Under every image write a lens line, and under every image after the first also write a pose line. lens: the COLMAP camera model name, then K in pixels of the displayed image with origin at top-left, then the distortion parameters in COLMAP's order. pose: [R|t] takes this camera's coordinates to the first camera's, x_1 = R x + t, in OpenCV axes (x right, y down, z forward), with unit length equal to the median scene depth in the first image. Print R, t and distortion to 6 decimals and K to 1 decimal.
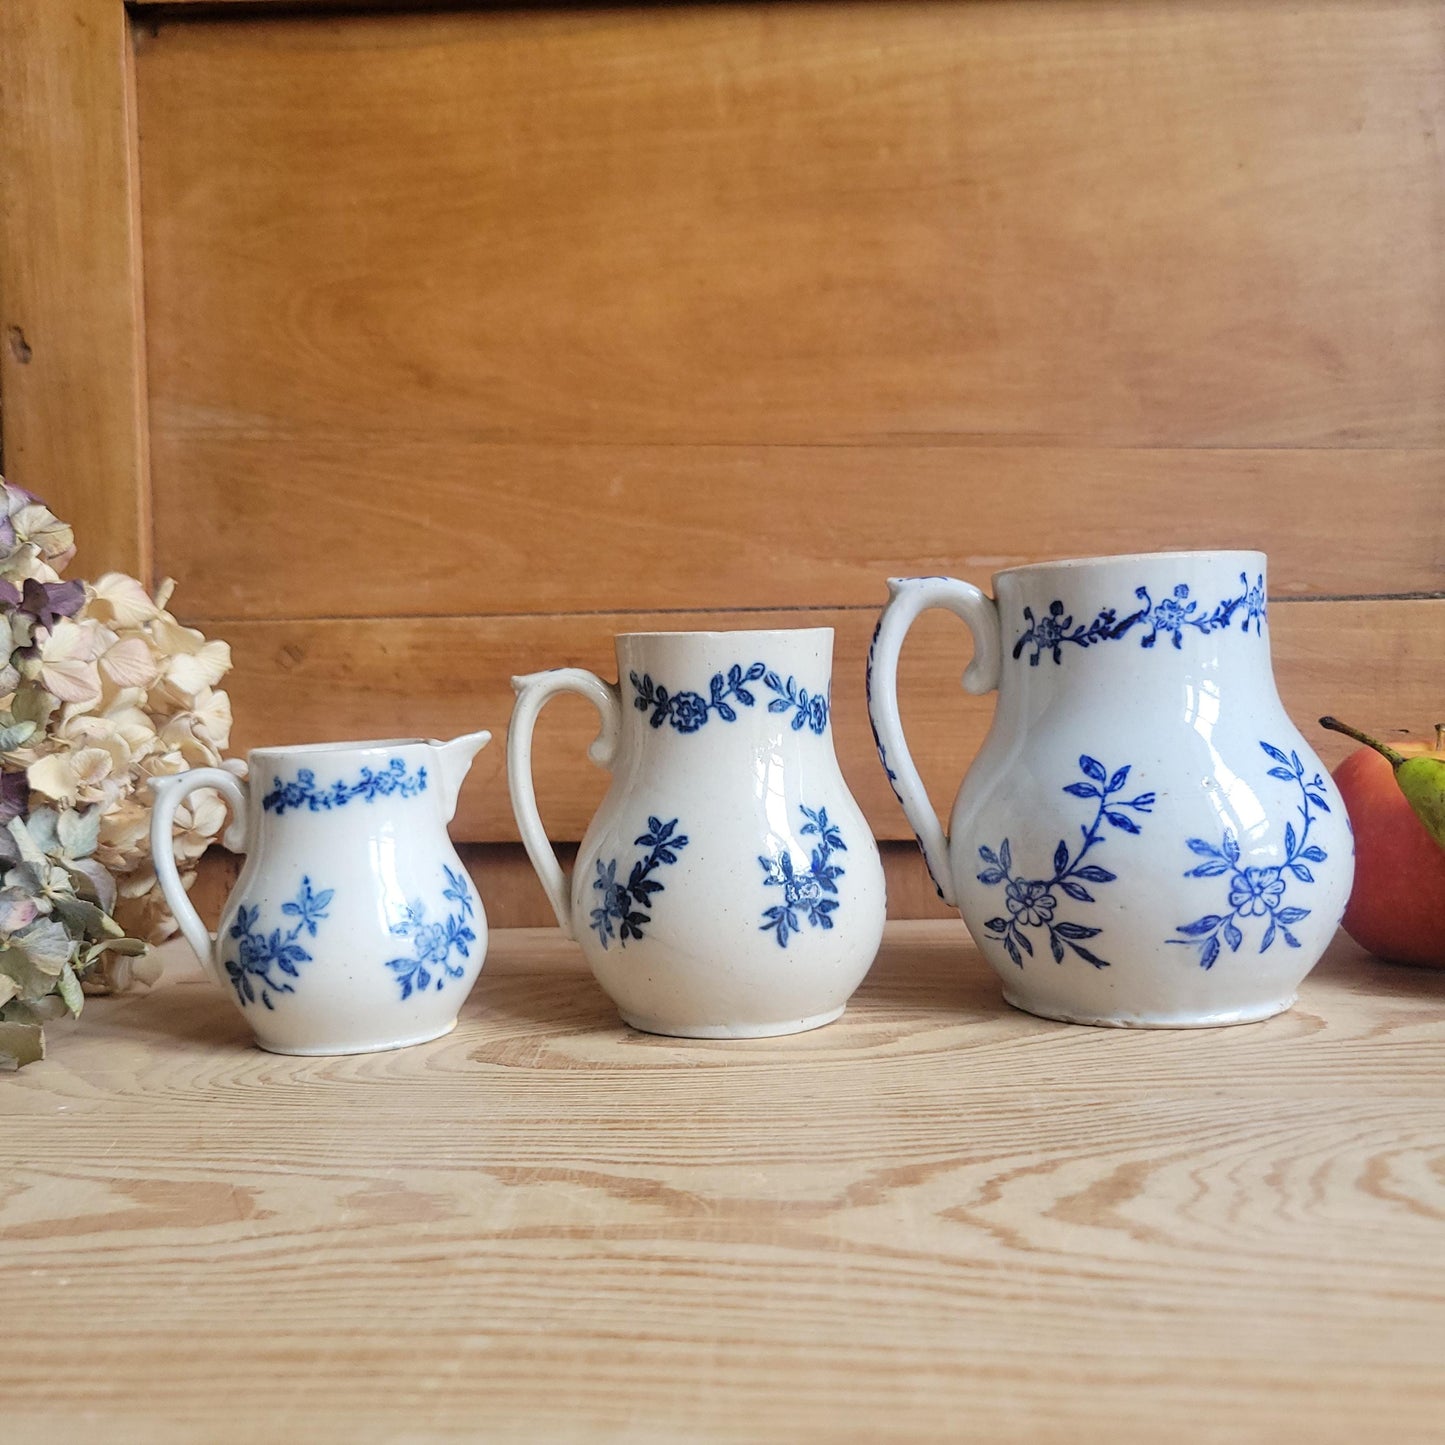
lens RADIAL K [[1490.6, 0, 724.6], [0, 1490.6, 699.1], [0, 0, 1]] dist [0.004800, 0.008186]
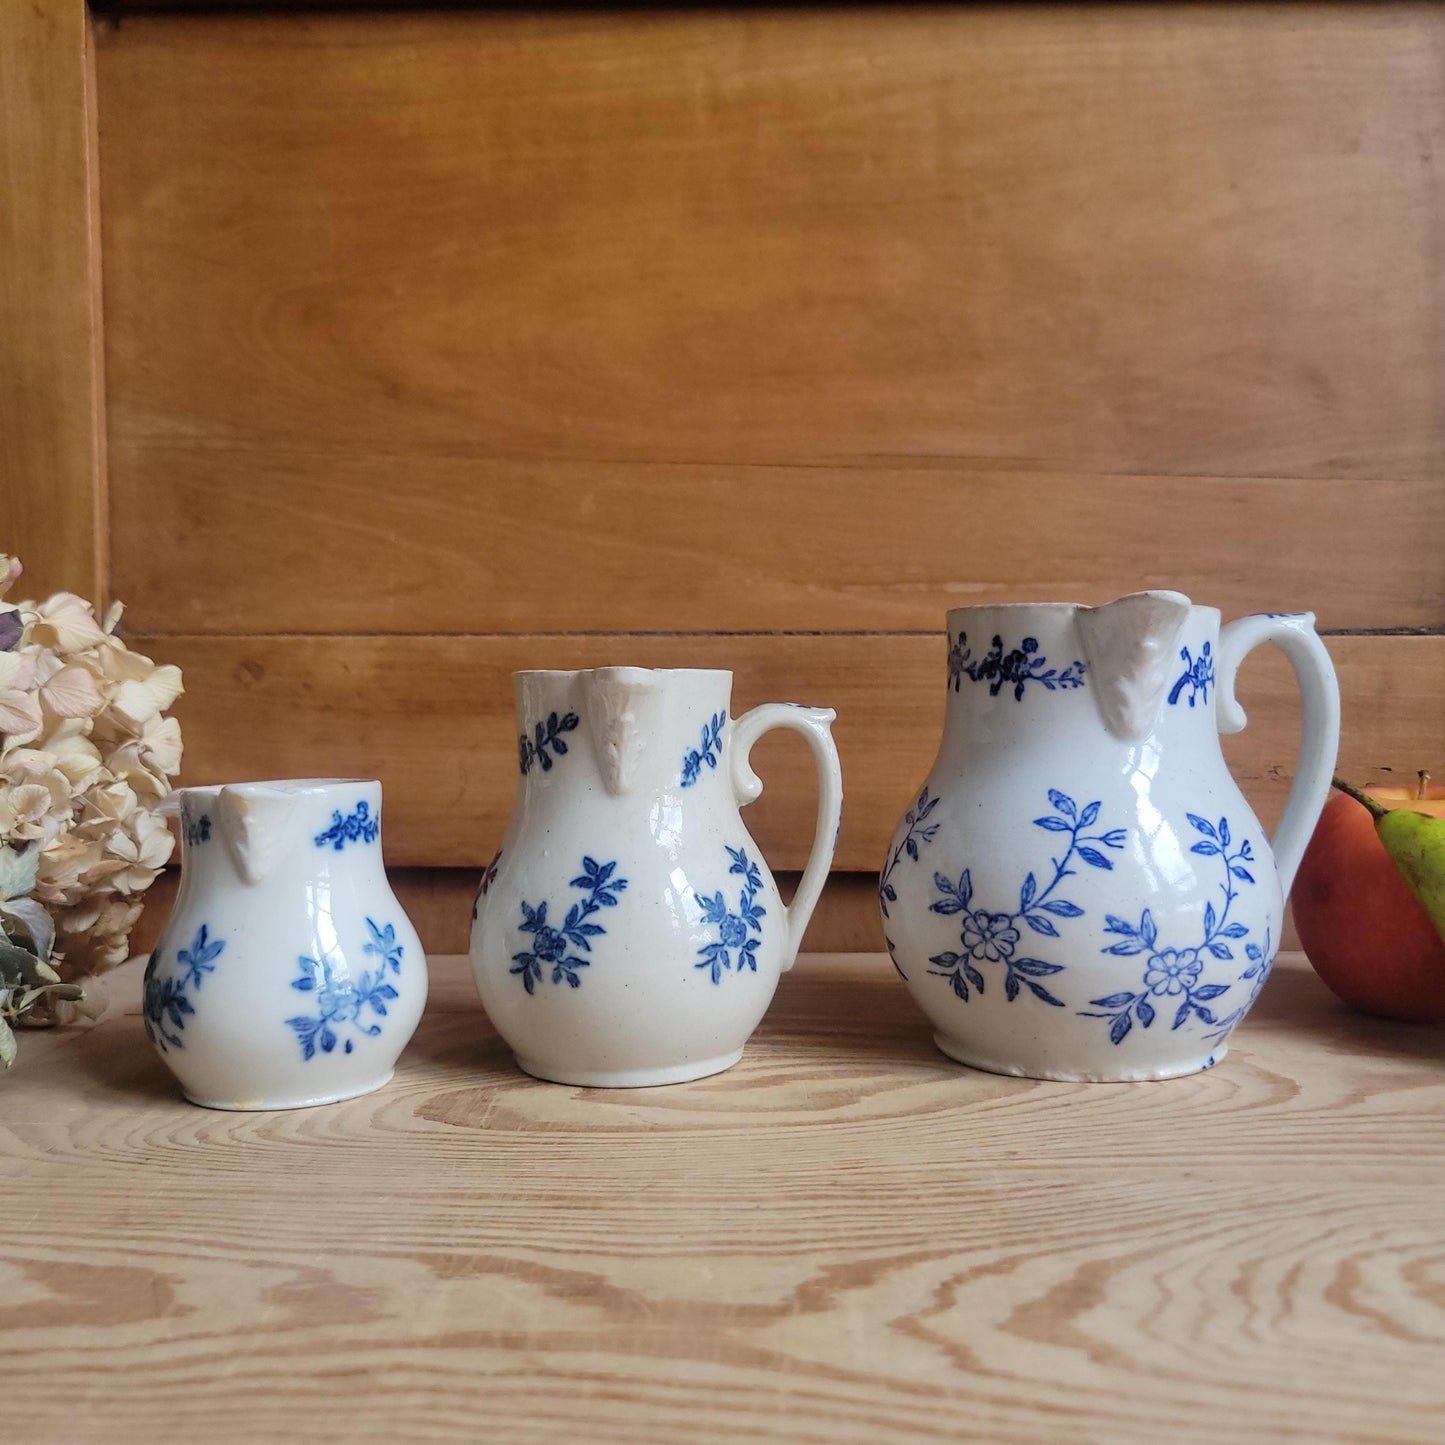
lens RADIAL K [[1488.9, 0, 726.1], [0, 1488.9, 706.4], [0, 0, 1]] dist [0.009720, -0.002269]
pose [[0.999817, 0.016087, 0.010307, 0.010071], [-0.016250, 0.999742, 0.015877, -0.027783], [-0.010049, -0.016041, 0.999821, 0.023651]]
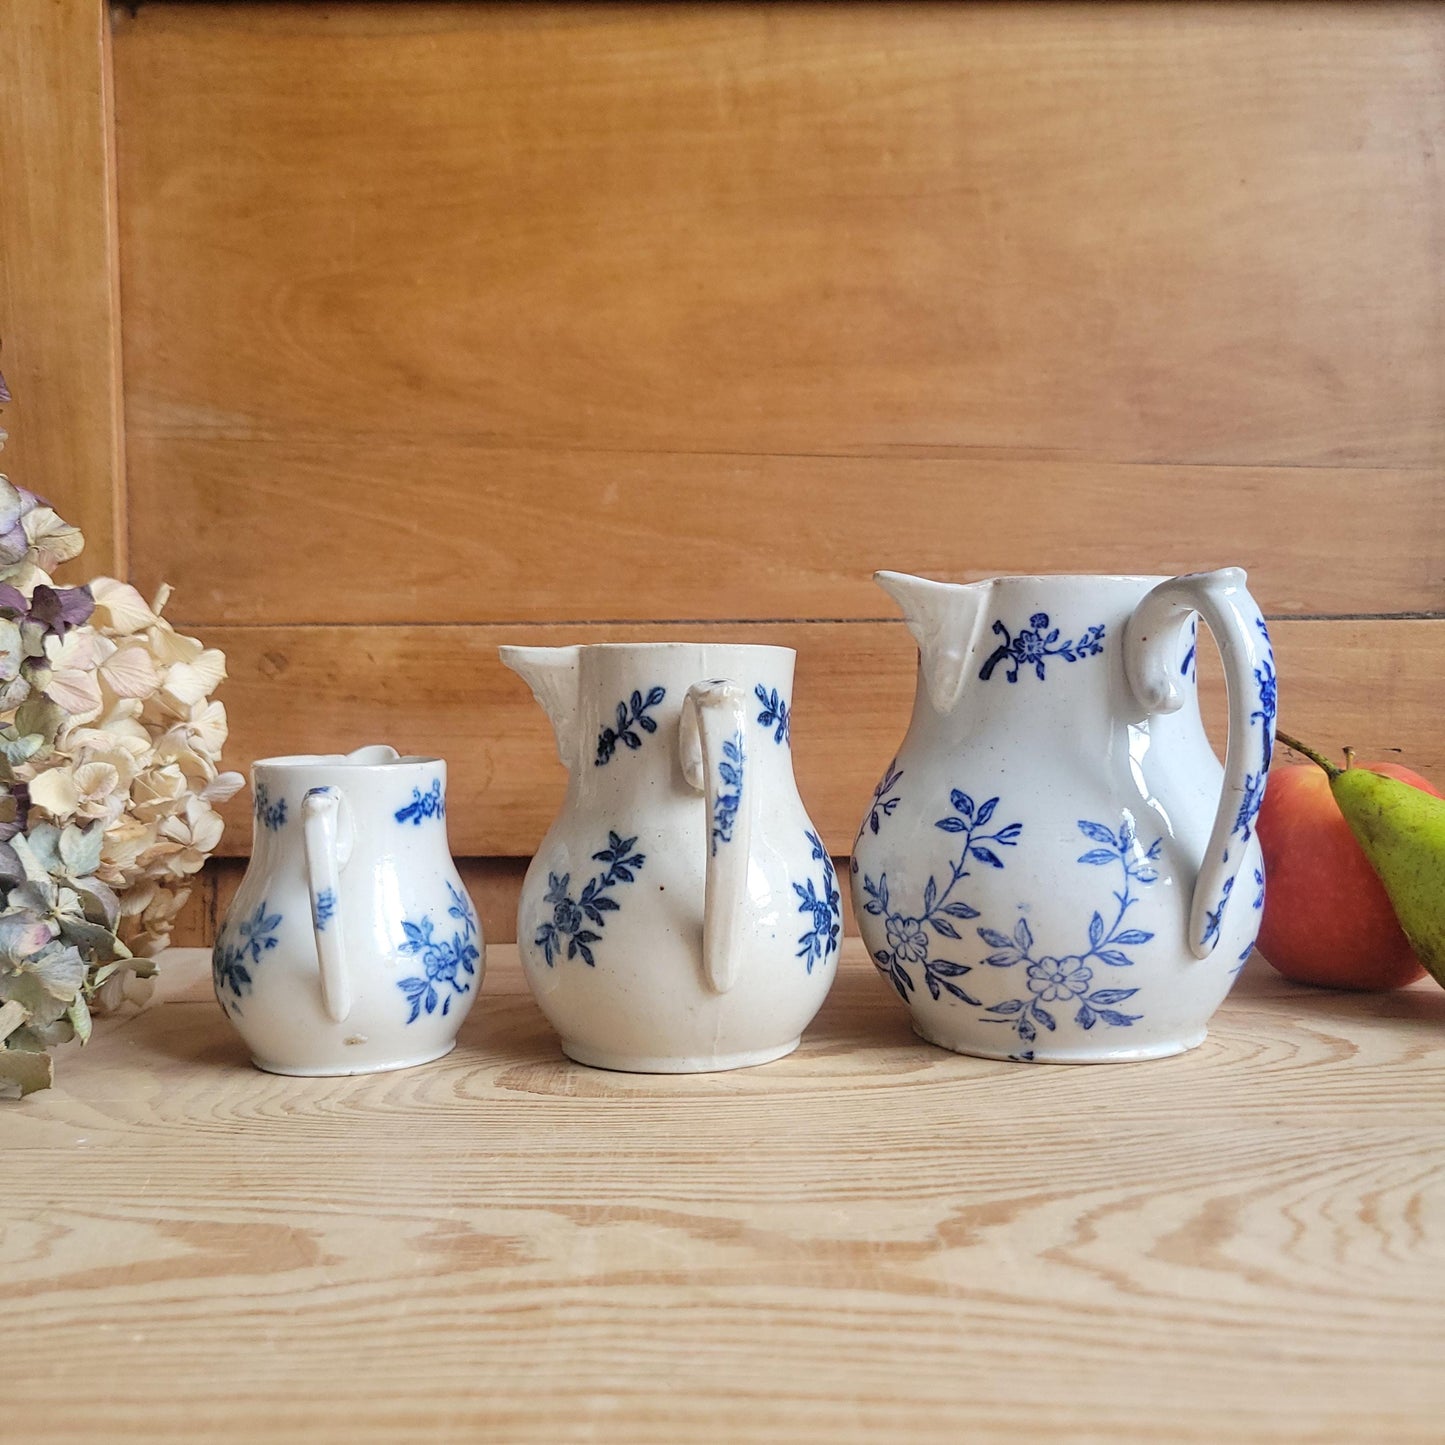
lens RADIAL K [[1488.5, 0, 712.6], [0, 1488.5, 720.0], [0, 0, 1]] dist [0.006250, 0.008705]
pose [[0.998784, 0.008858, 0.048491, -0.052854], [-0.009439, 0.999886, 0.011760, -0.006316], [-0.048381, -0.012204, 0.998754, 0.018128]]
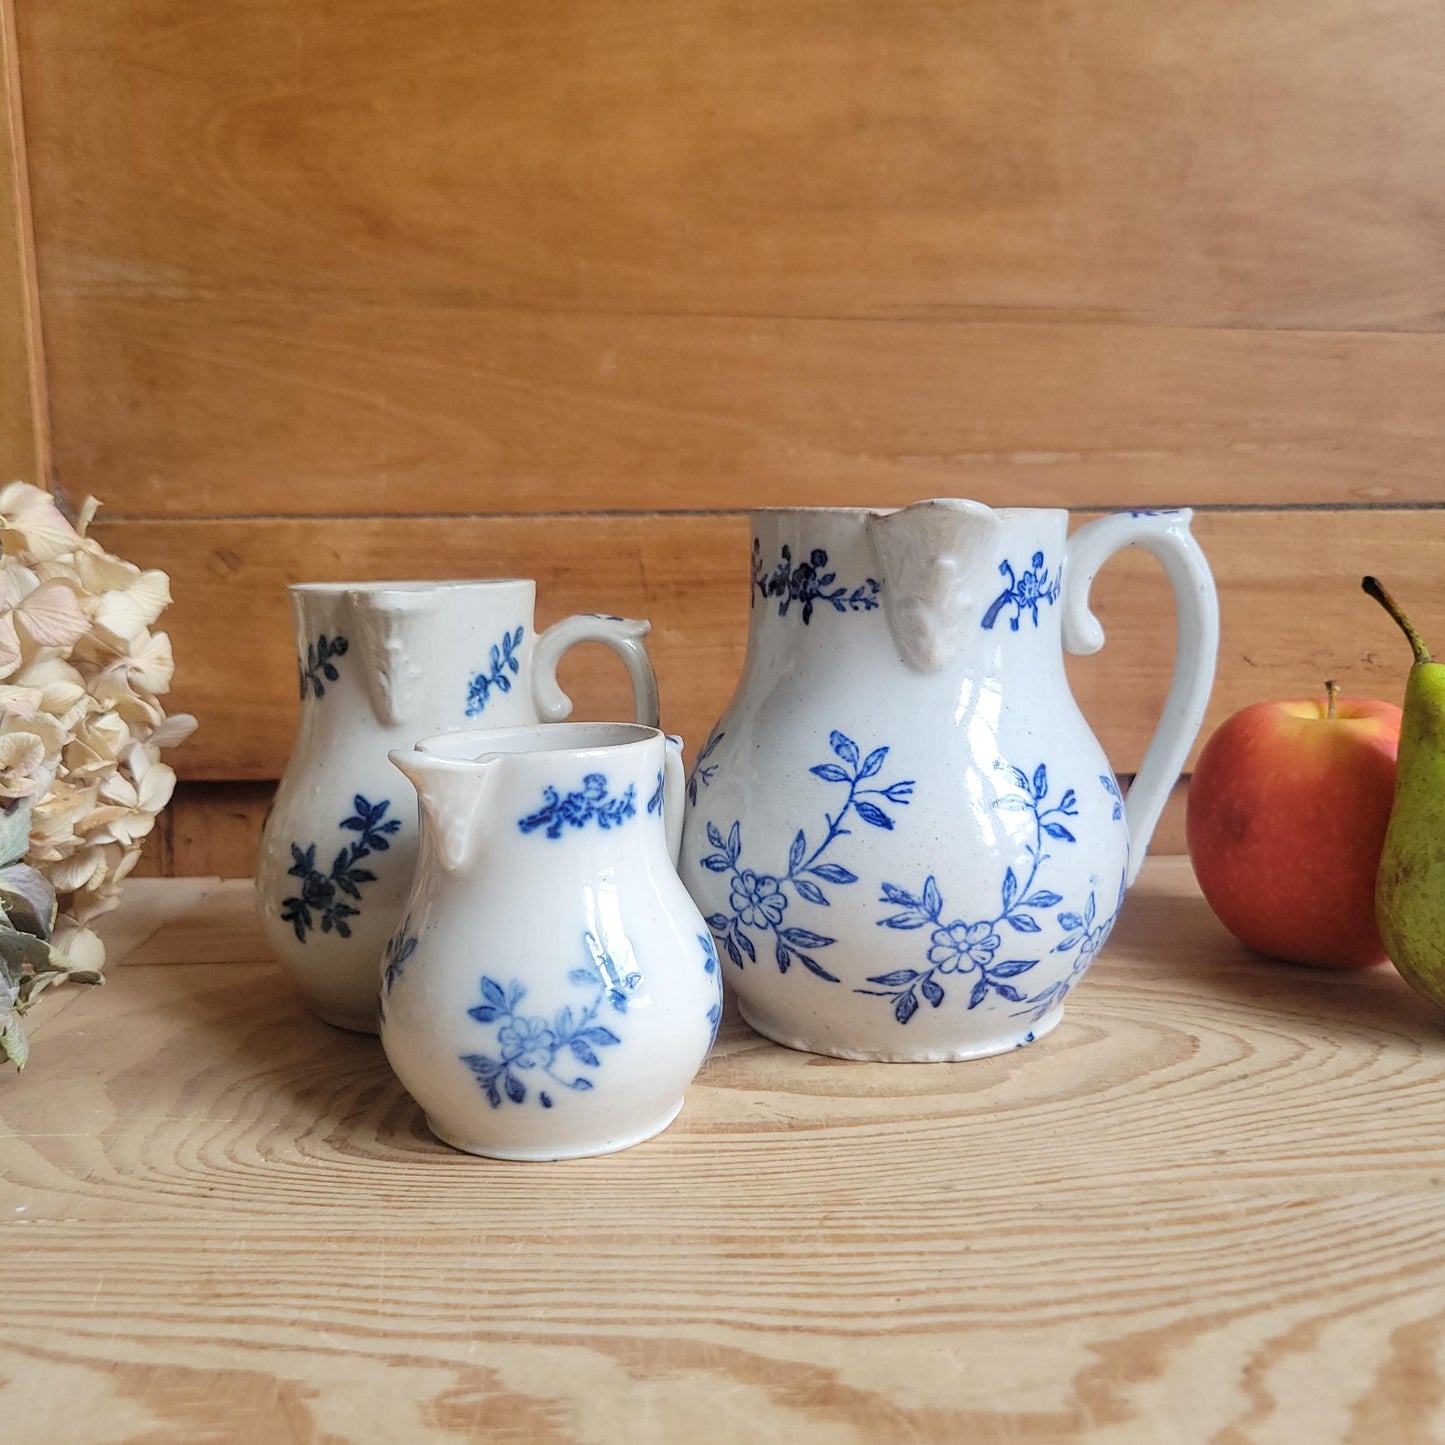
lens RADIAL K [[1496.8, 0, 704.8], [0, 1496.8, 722.5], [0, 0, 1]] dist [0.002651, -0.001178]
pose [[0.997665, -0.002014, 0.068271, -0.077578], [-0.007576, 0.990133, 0.139924, -0.060759], [-0.067879, -0.140114, 0.987806, 0.127720]]
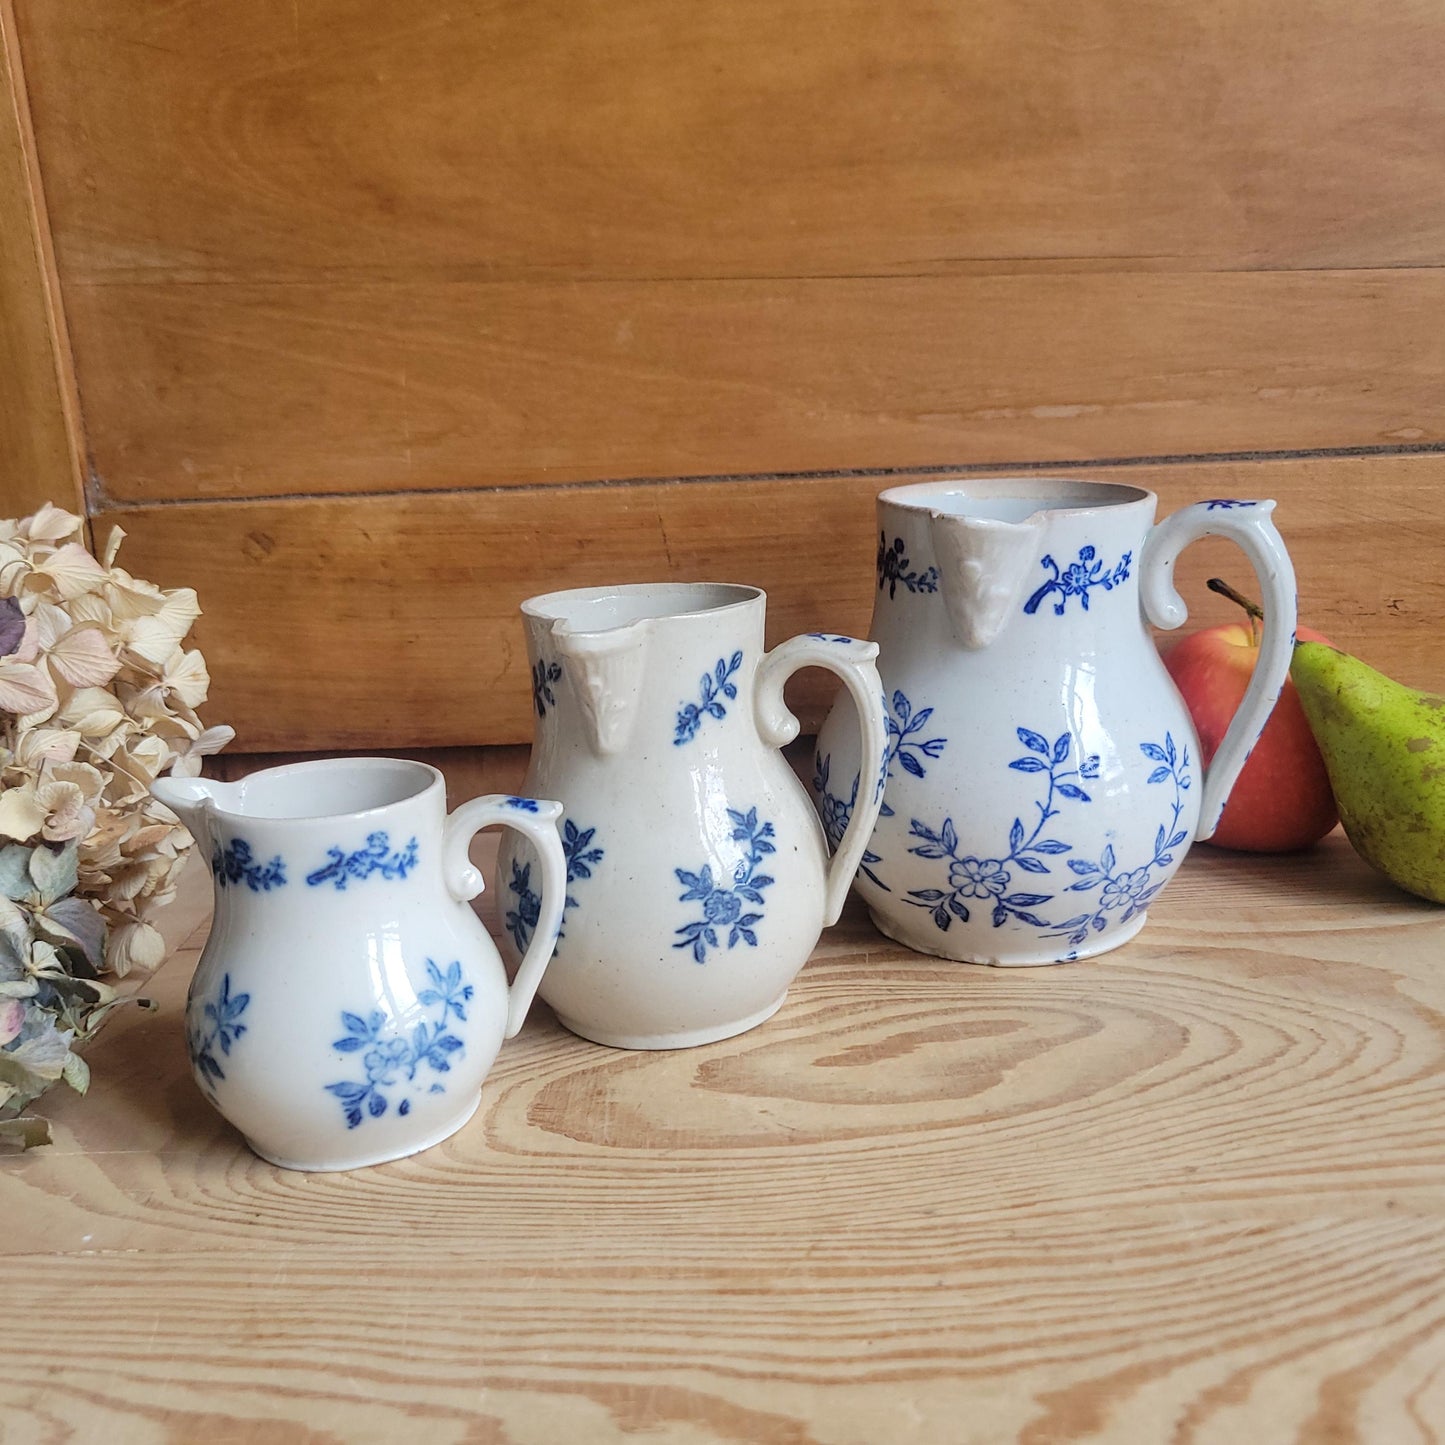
lens RADIAL K [[1488.2, 0, 720.2], [0, 1488.2, 731.4], [0, 0, 1]] dist [0.009812, -0.003020]
pose [[0.999172, -0.033403, 0.023235, -0.046073], [0.026371, 0.966477, 0.255396, -0.140119], [-0.030987, -0.254572, 0.966557, 0.123080]]
